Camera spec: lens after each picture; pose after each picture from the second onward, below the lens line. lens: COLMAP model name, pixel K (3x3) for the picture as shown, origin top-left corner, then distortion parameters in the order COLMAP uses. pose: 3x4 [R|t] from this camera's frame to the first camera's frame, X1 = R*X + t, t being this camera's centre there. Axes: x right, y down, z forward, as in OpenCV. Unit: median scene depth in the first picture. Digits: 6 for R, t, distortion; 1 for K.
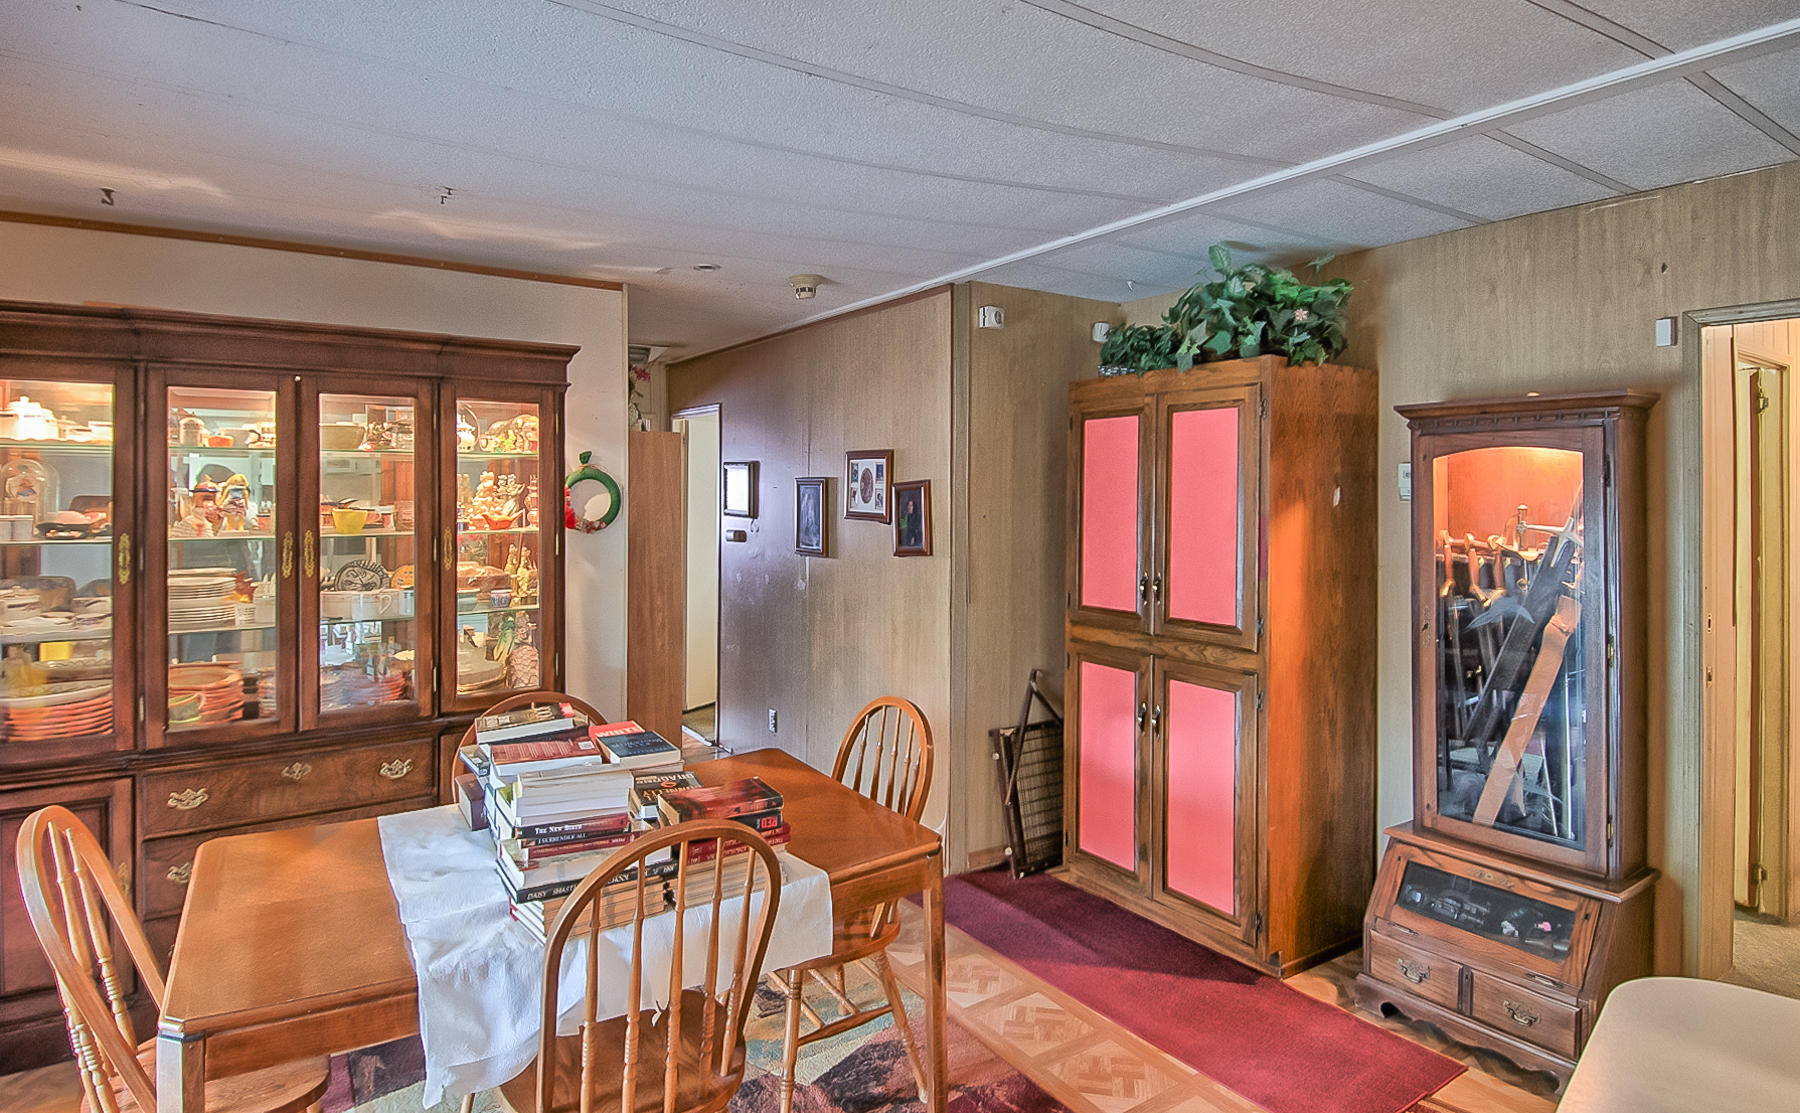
lens RADIAL K [[992.7, 0, 901.8], [0, 992.7, 487.8], [0, 0, 1]] dist [0.002575, -0.016555]
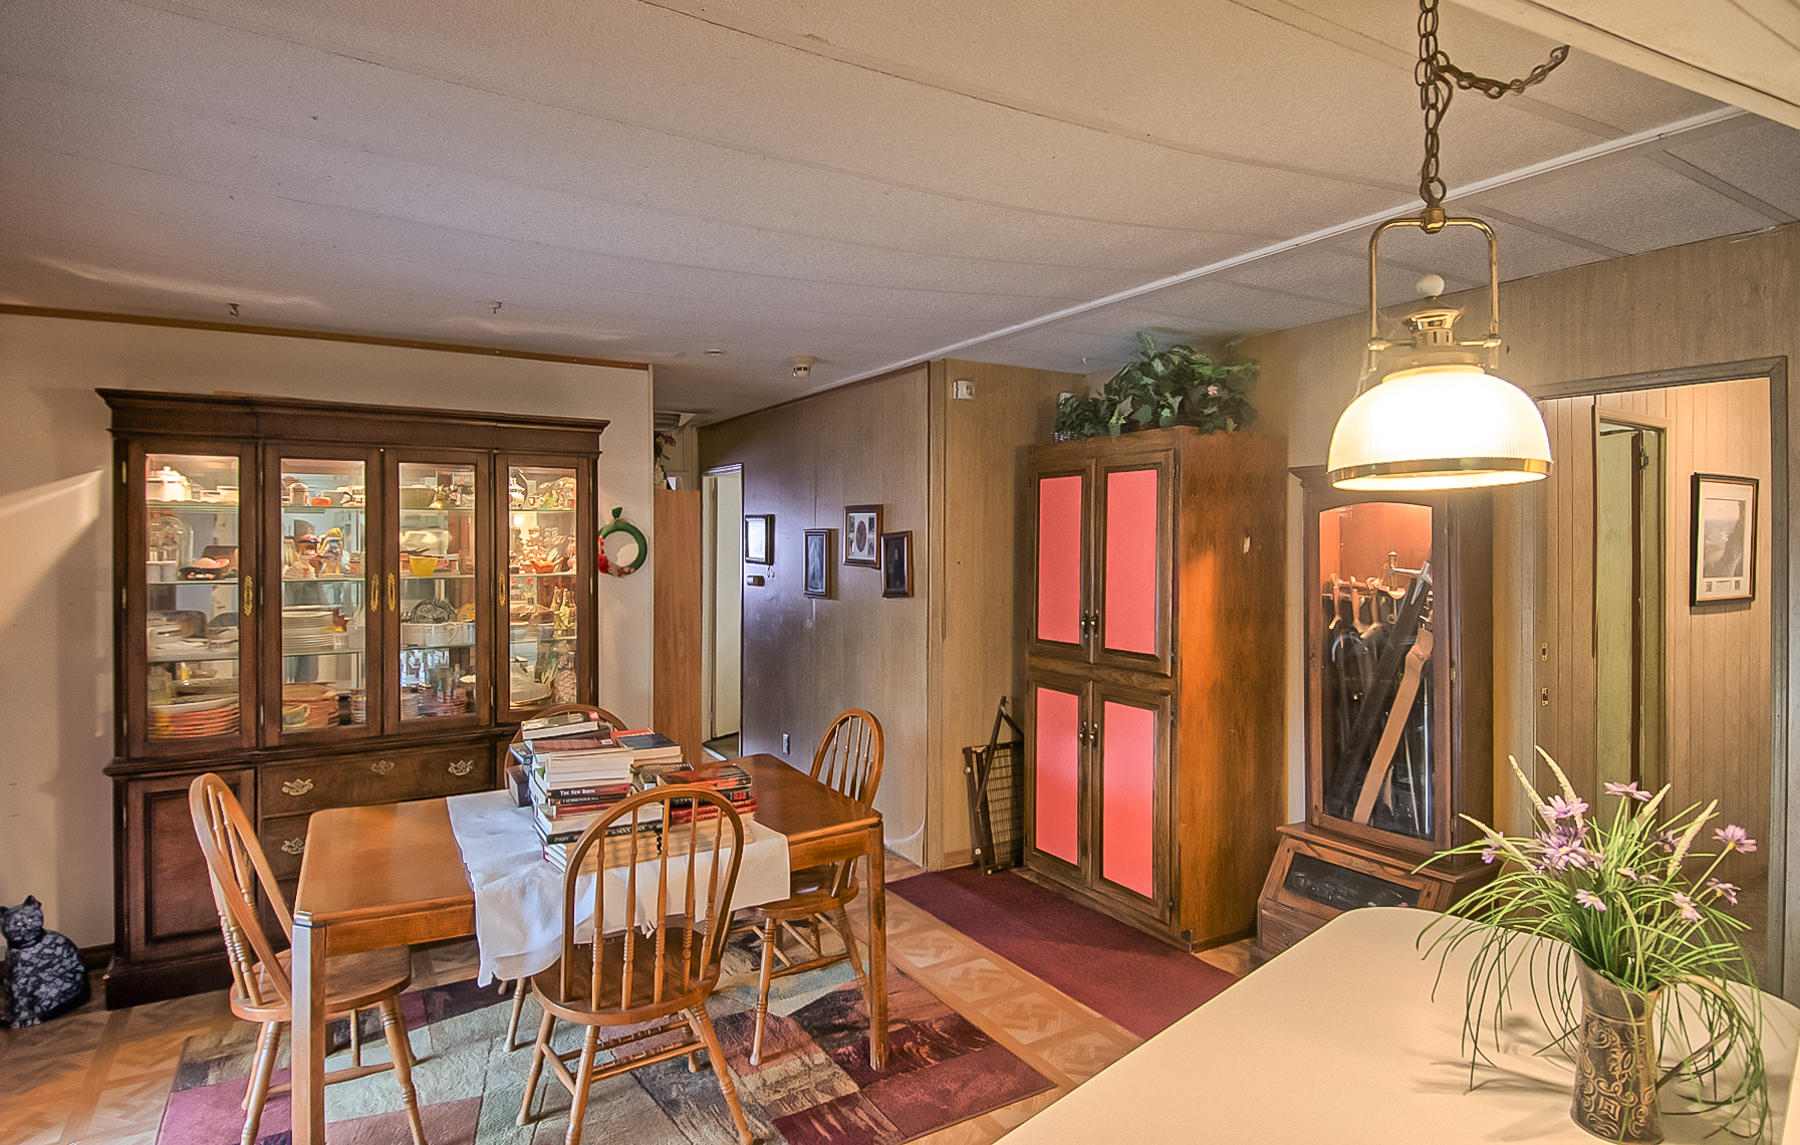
lens RADIAL K [[968.4, 0, 897.1], [0, 968.4, 541.1], [0, 0, 1]] dist [-0.005446, -0.000834]
pose [[0.998797, -0.001667, -0.049000, 0.087832], [0.001860, 0.999991, 0.003896, -0.000772], [0.048993, -0.003983, 0.998791, -0.166974]]
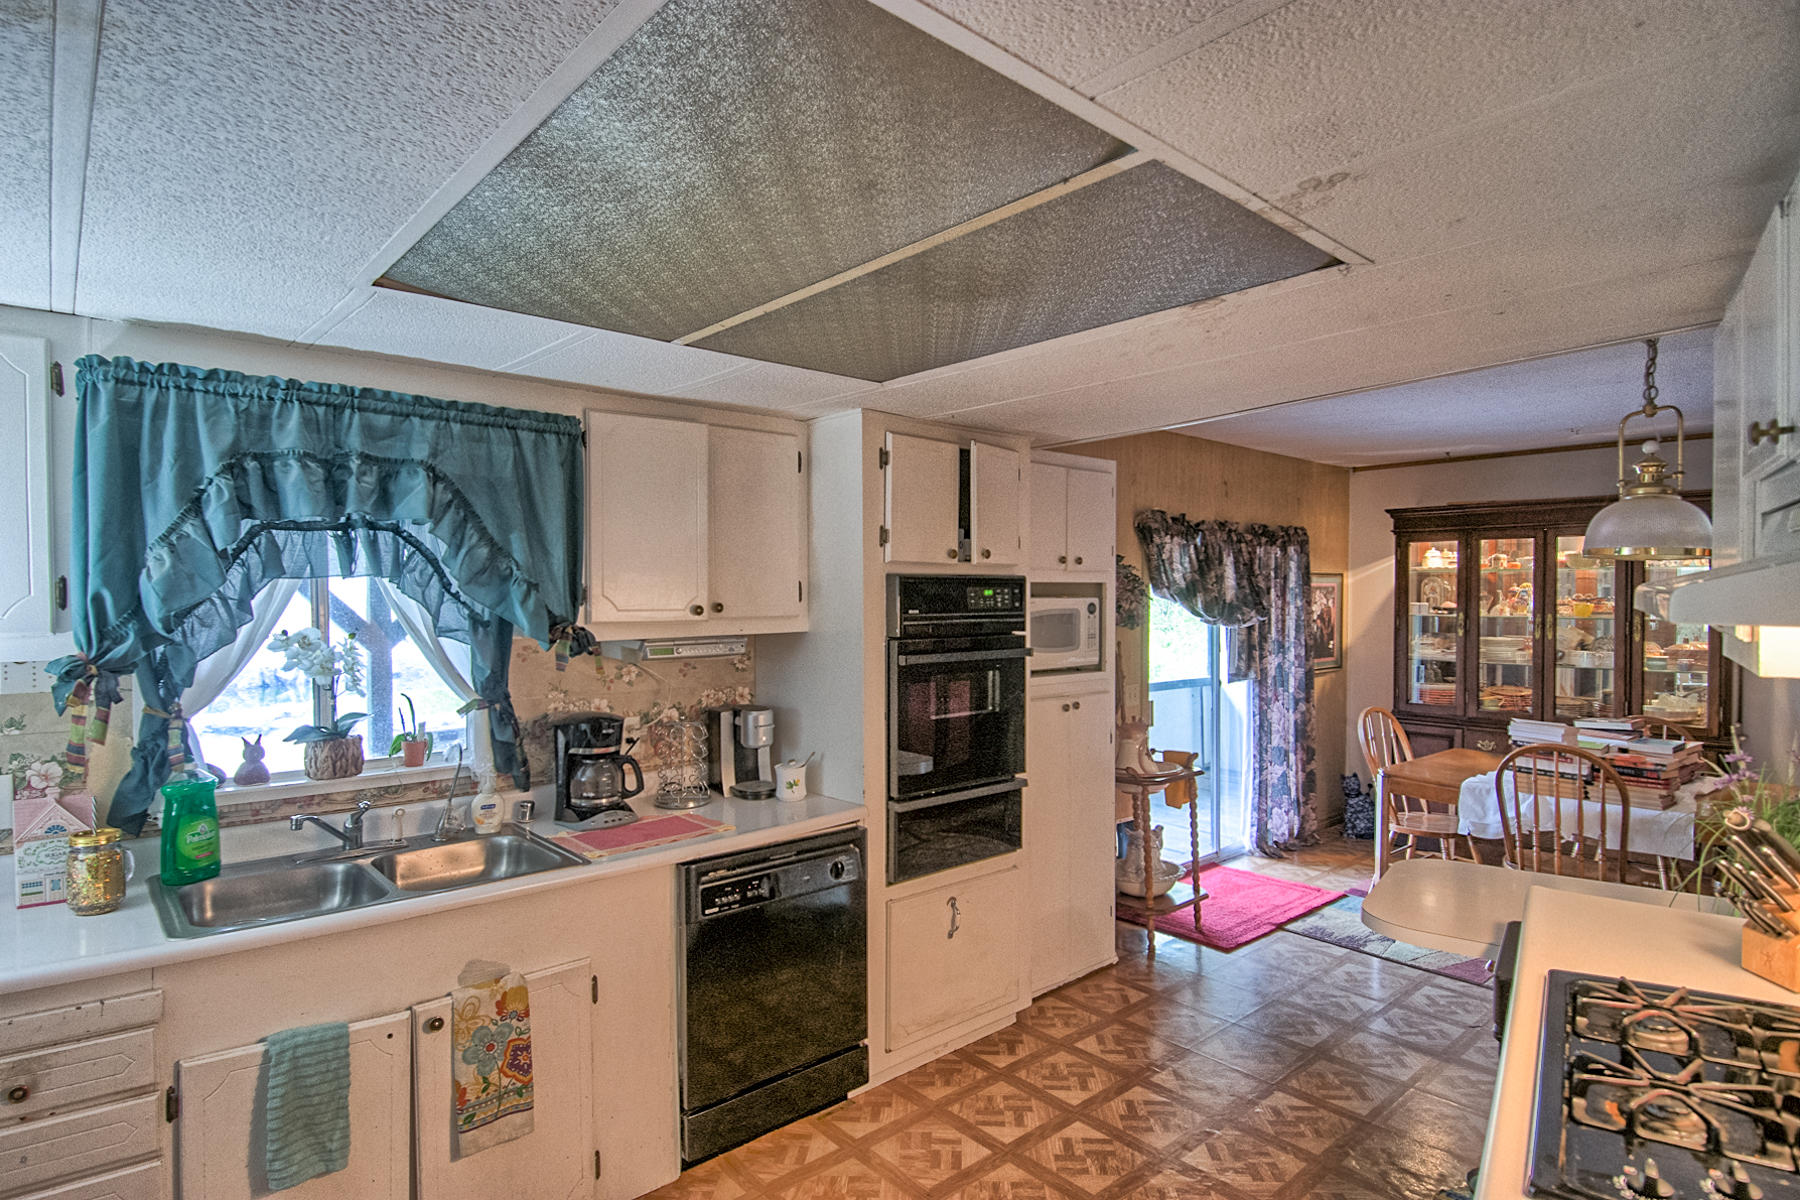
lens RADIAL K [[953.2, 0, 896.3], [0, 953.2, 592.6], [0, 0, 1]] dist [0.000217, -0.016015]
pose [[0.137326, -0.002029, -0.990524, 0.897721], [0.002883, 0.999994, -0.001649, 0.003756], [0.990522, -0.002629, 0.137331, -0.392754]]
